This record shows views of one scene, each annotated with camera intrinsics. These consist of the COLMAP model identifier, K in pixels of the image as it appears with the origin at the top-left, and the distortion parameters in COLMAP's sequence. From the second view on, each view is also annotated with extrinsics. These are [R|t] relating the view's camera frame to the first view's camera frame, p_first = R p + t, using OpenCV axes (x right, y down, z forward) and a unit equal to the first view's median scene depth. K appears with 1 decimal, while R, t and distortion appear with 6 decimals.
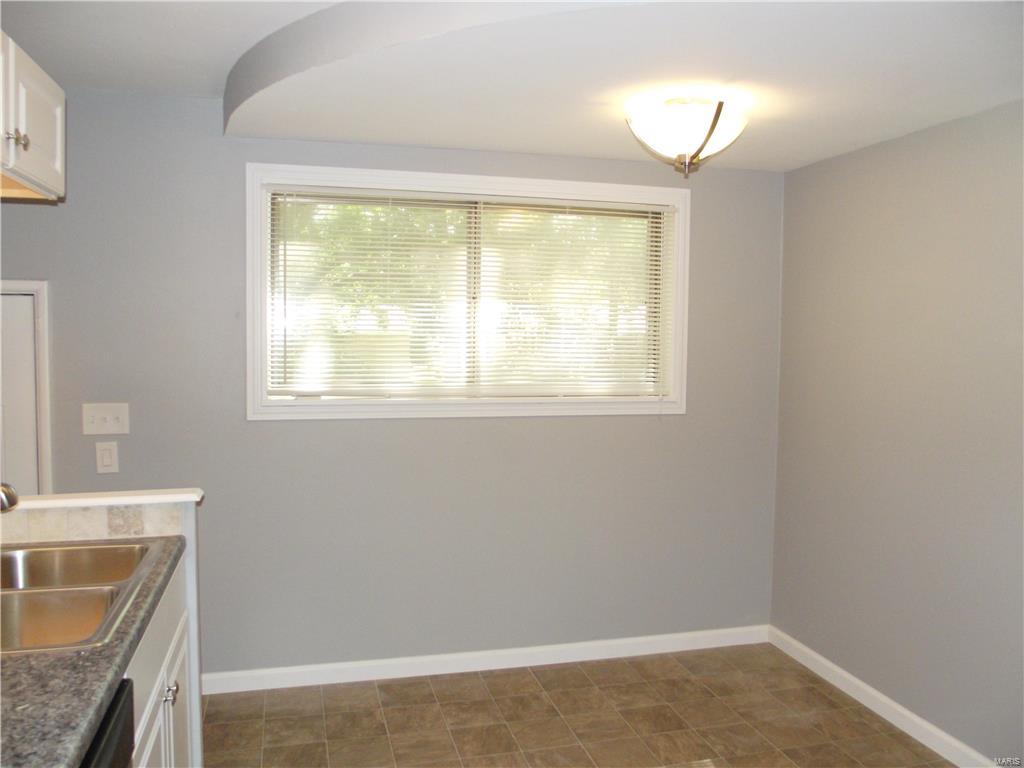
lens RADIAL K [[857.1, 0, 512.6], [0, 857.1, 383.6], [0, 0, 1]] dist [-0.053902, 0.027856]
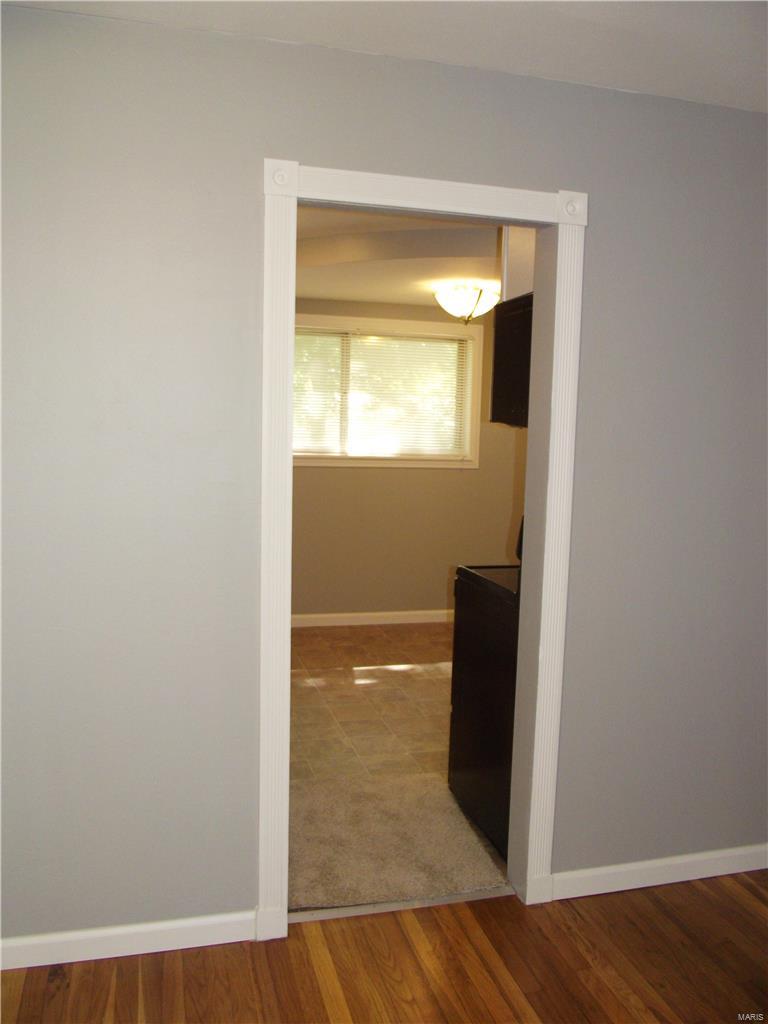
lens RADIAL K [[857.1, 0, 384.6], [0, 857.1, 512.0], [0, 0, 1]] dist [-0.053902, 0.027856]
pose [[0.999849, 0.016179, 0.006340, 0.023291], [-0.016445, 0.998876, 0.044450, 0.054927], [-0.005613, -0.044547, 0.998992, -0.663164]]
